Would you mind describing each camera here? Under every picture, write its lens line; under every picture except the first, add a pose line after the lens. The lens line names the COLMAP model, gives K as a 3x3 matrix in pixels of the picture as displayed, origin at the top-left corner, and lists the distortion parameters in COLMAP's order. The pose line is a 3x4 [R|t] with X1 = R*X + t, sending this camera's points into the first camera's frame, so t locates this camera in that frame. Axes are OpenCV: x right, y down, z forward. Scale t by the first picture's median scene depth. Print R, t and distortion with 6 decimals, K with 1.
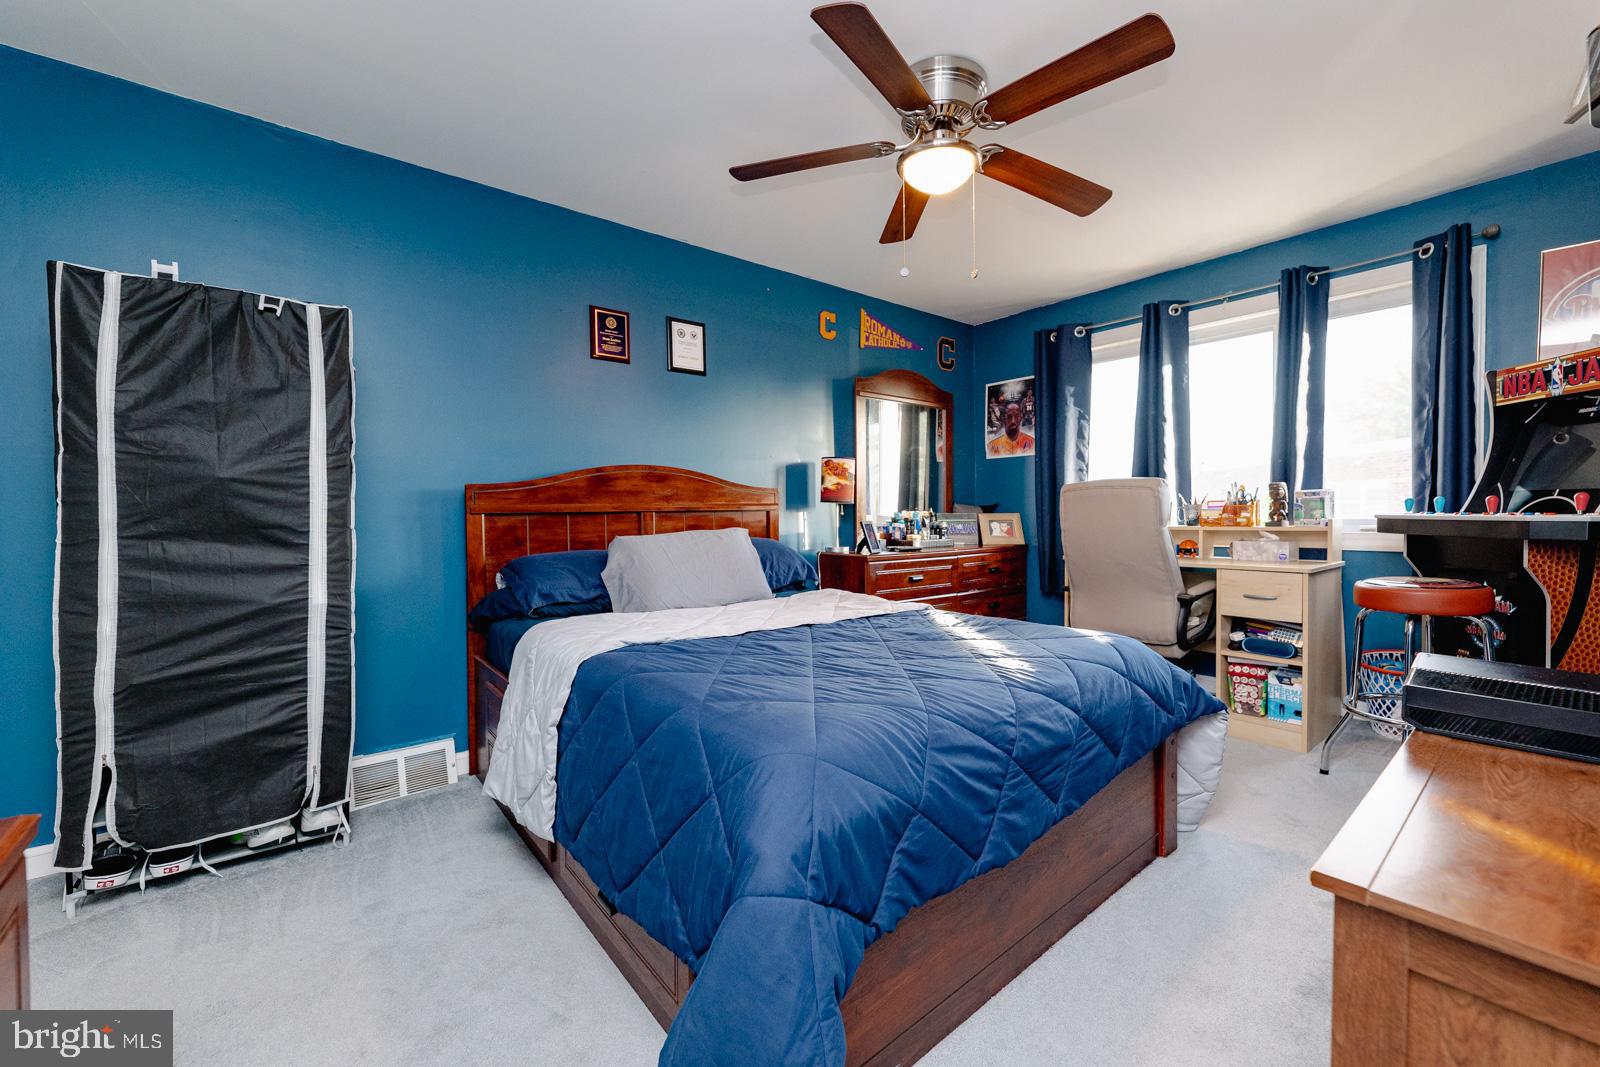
lens RADIAL K [[652.6, 0, 807.8], [0, 652.6, 518.5], [0, 0, 1]] dist [-0.000632, -0.000053]
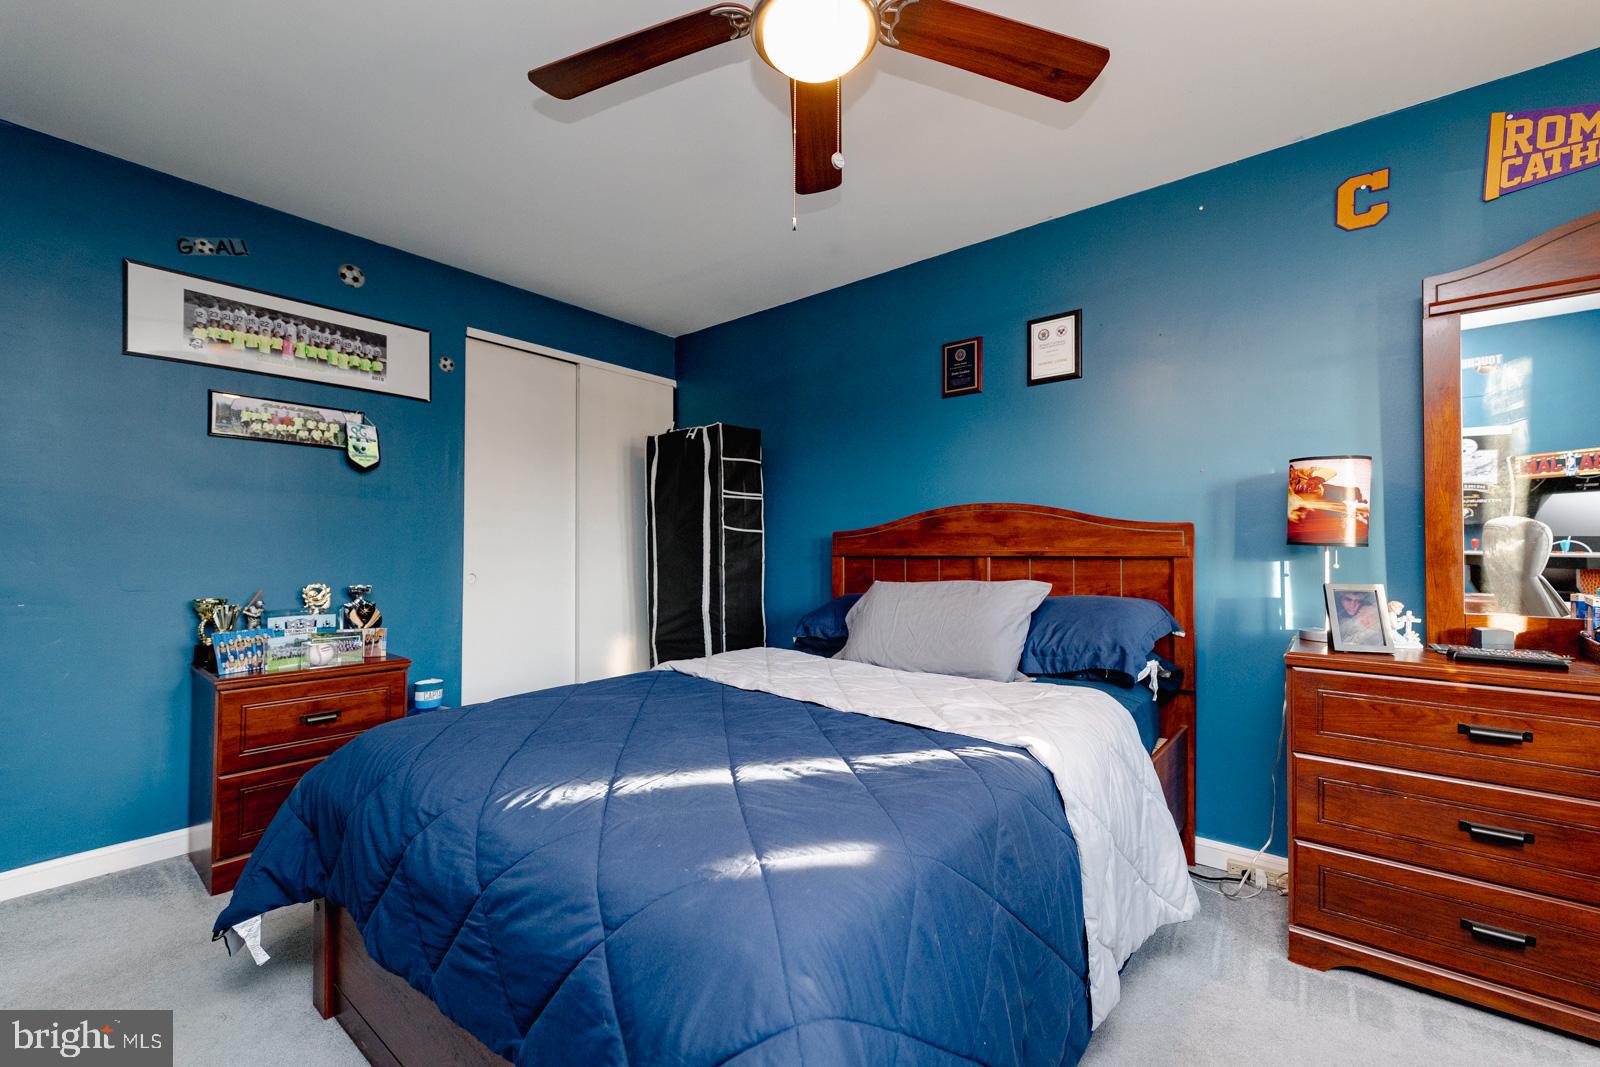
lens RADIAL K [[648.6, 0, 807.3], [0, 648.6, 531.2], [0, 0, 1]] dist [0.000602, 0.000284]
pose [[0.194416, -0.021012, -0.980694, 0.570156], [-0.014428, 0.999601, -0.024277, -0.020227], [0.980813, 0.018869, 0.194035, 0.609733]]
